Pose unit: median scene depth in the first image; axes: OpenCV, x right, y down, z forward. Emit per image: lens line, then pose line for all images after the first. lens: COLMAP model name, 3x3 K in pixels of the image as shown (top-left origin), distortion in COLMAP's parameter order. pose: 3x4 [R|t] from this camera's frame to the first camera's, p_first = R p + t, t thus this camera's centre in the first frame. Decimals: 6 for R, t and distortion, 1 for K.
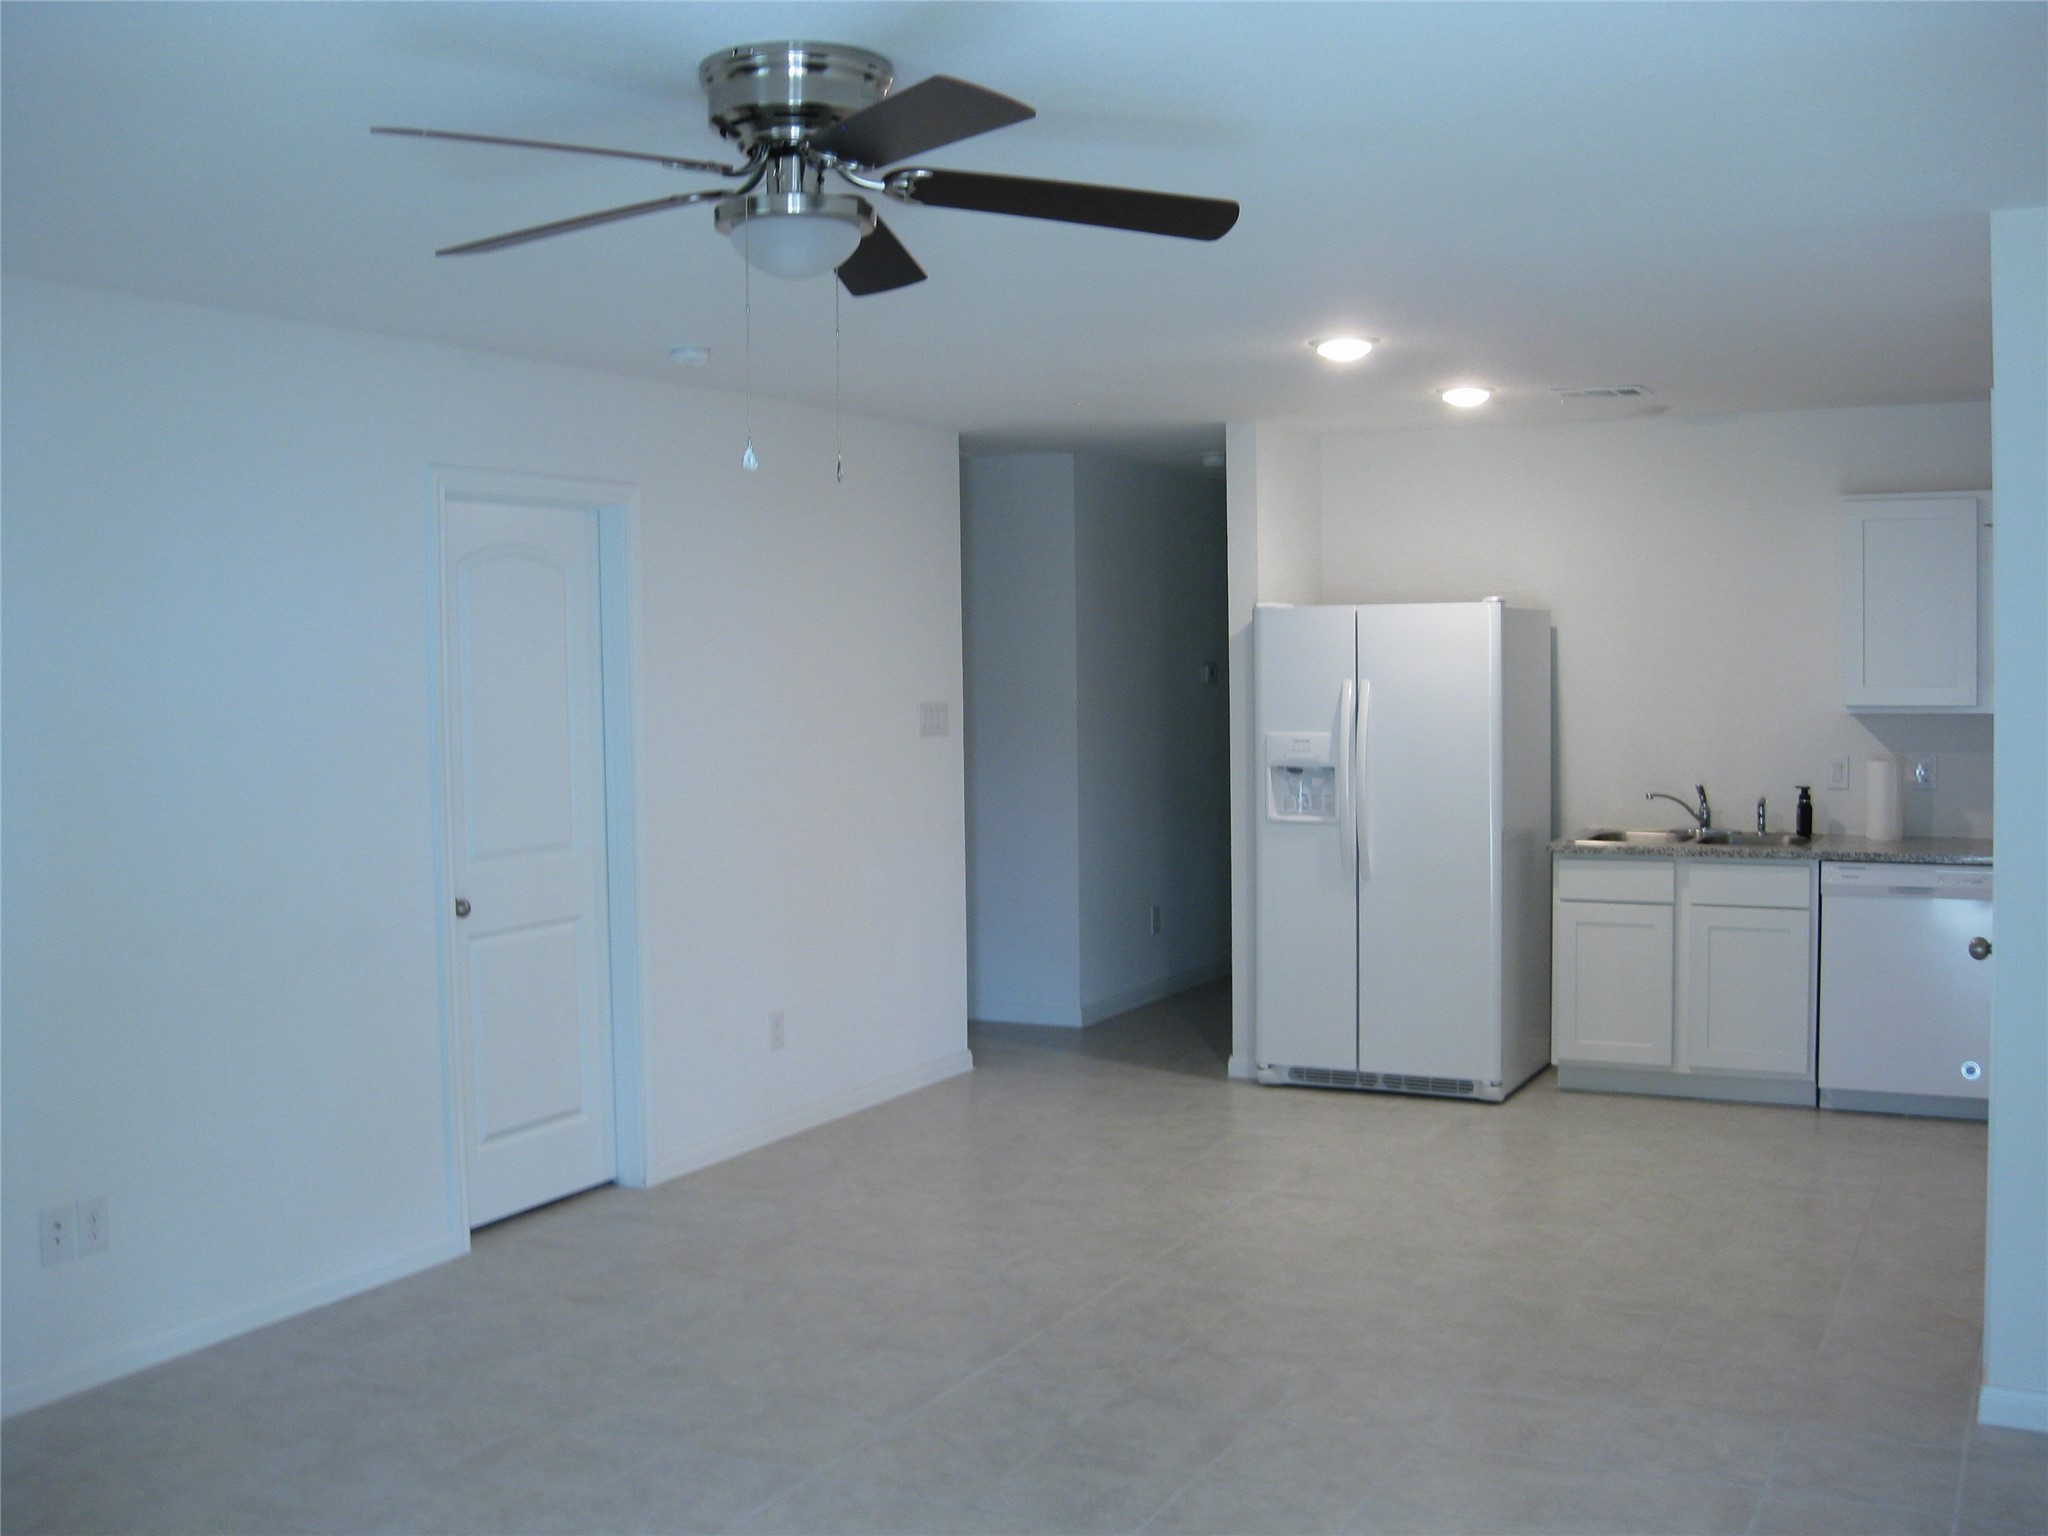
lens RADIAL K [[2071.6, 0, 1030.6], [0, 2071.6, 738.9], [0, 0, 1]] dist [-0.171995, 0.164441]
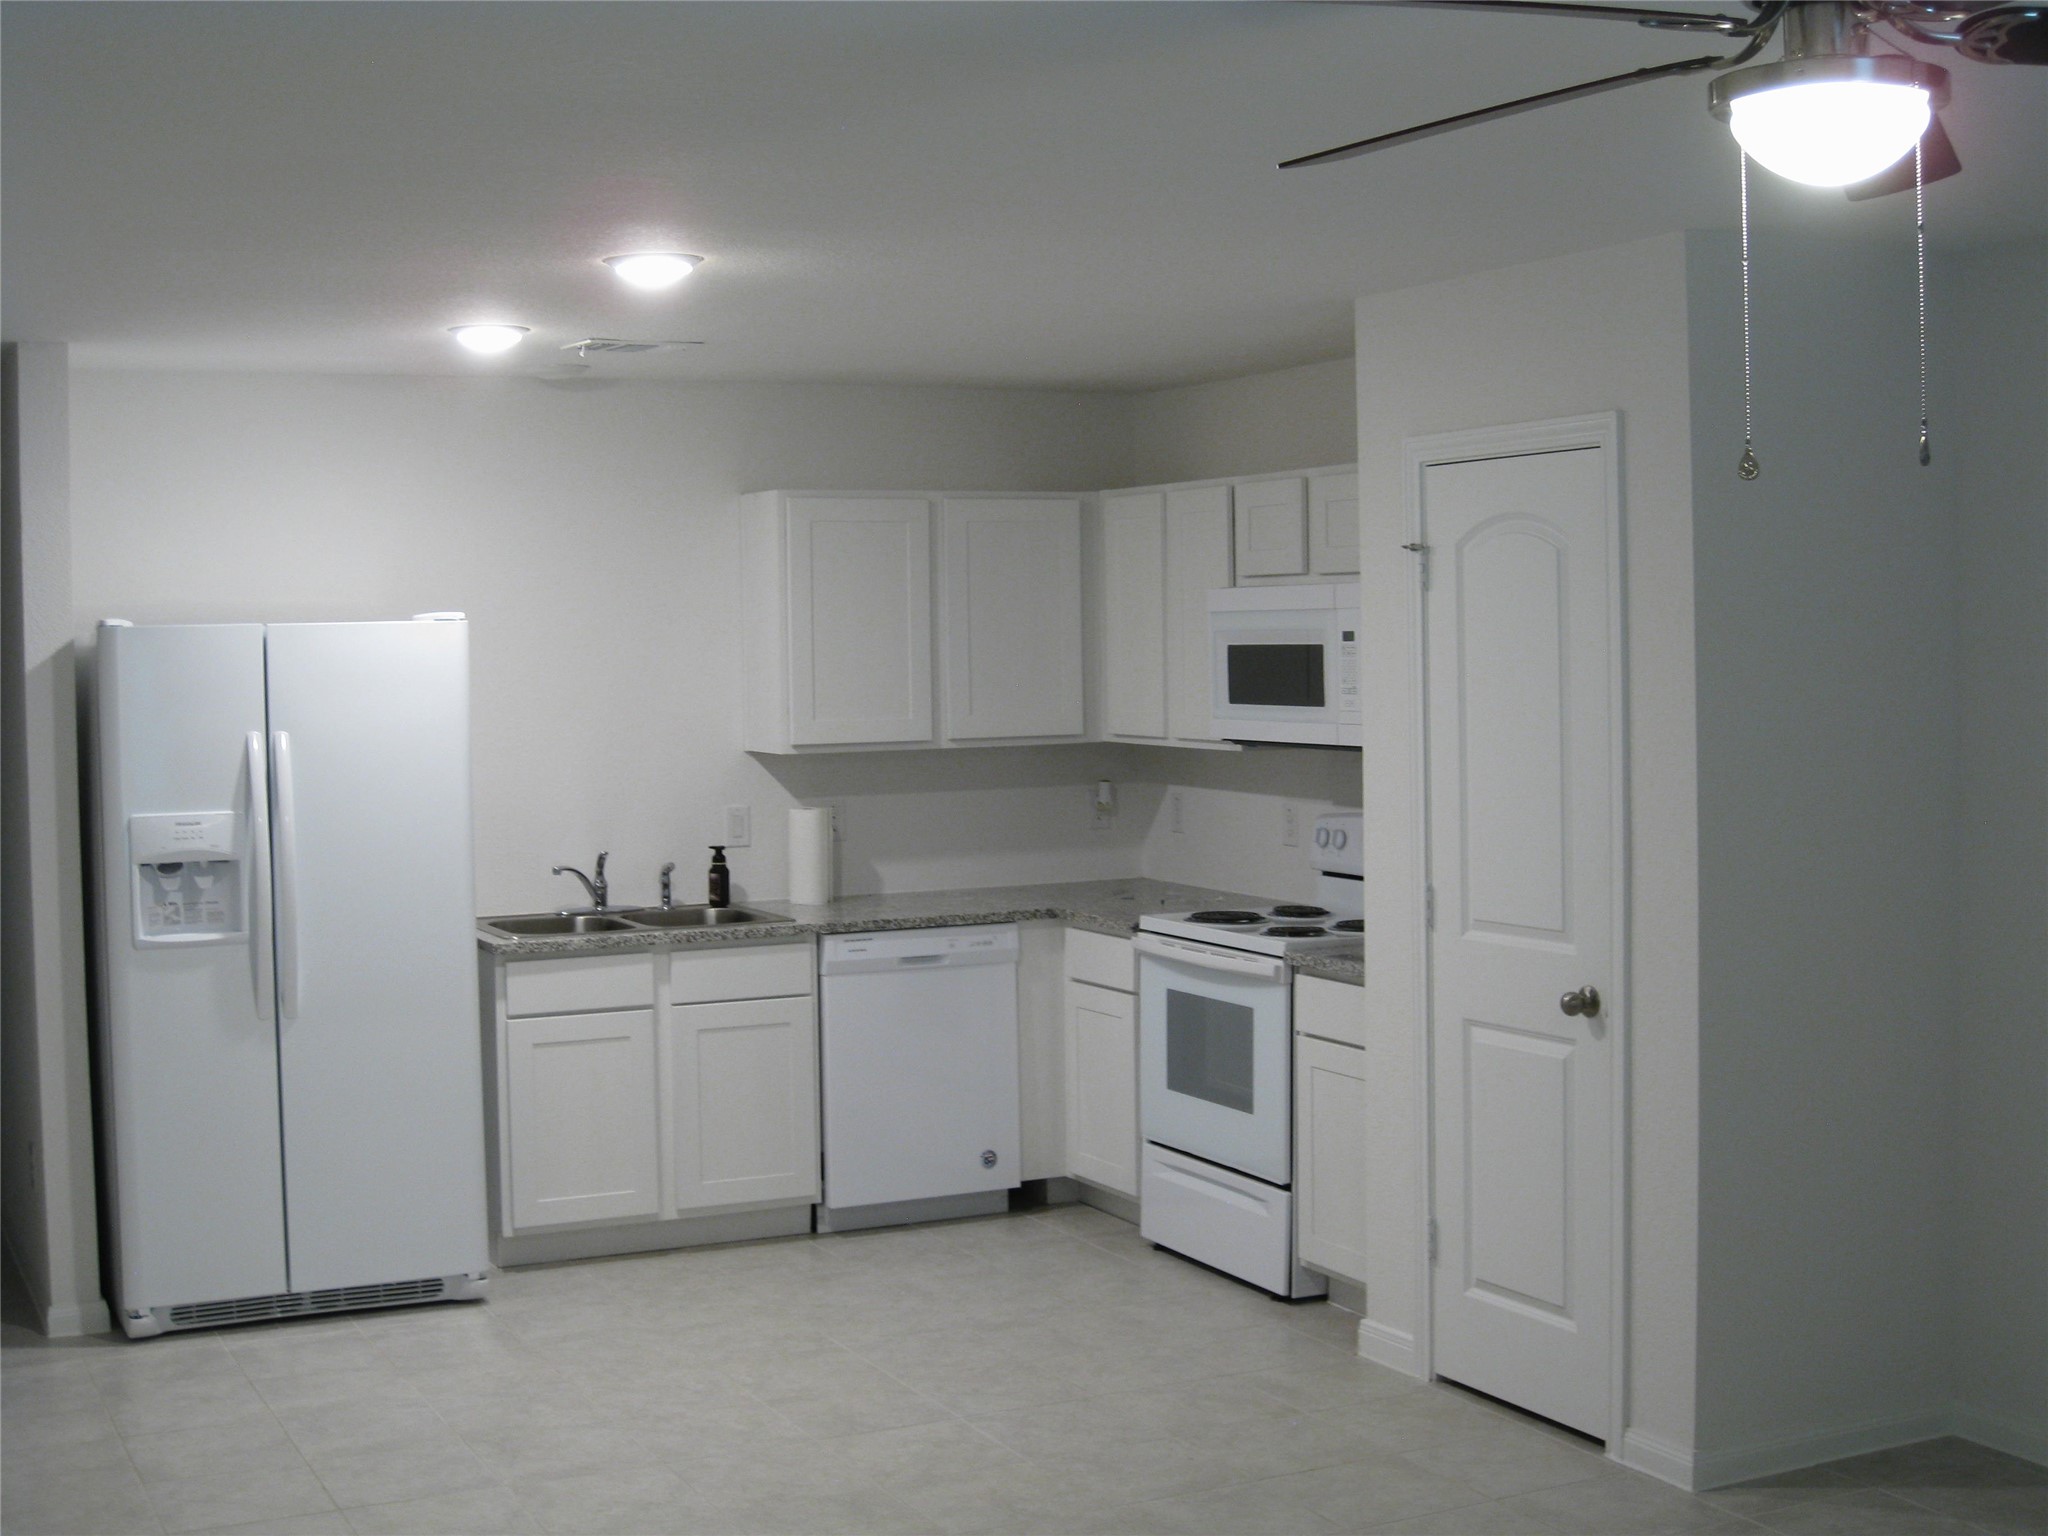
lens RADIAL K [[2657.1, 0, 1024.0], [0, 2657.1, 768.0], [0, 0, 1]] dist [-0.111192, -0.001719]
pose [[0.604731, -0.037840, 0.795530, -0.380628], [0.039354, 0.999070, 0.017606, -0.021217], [-0.795457, 0.020660, 0.605658, 0.254718]]
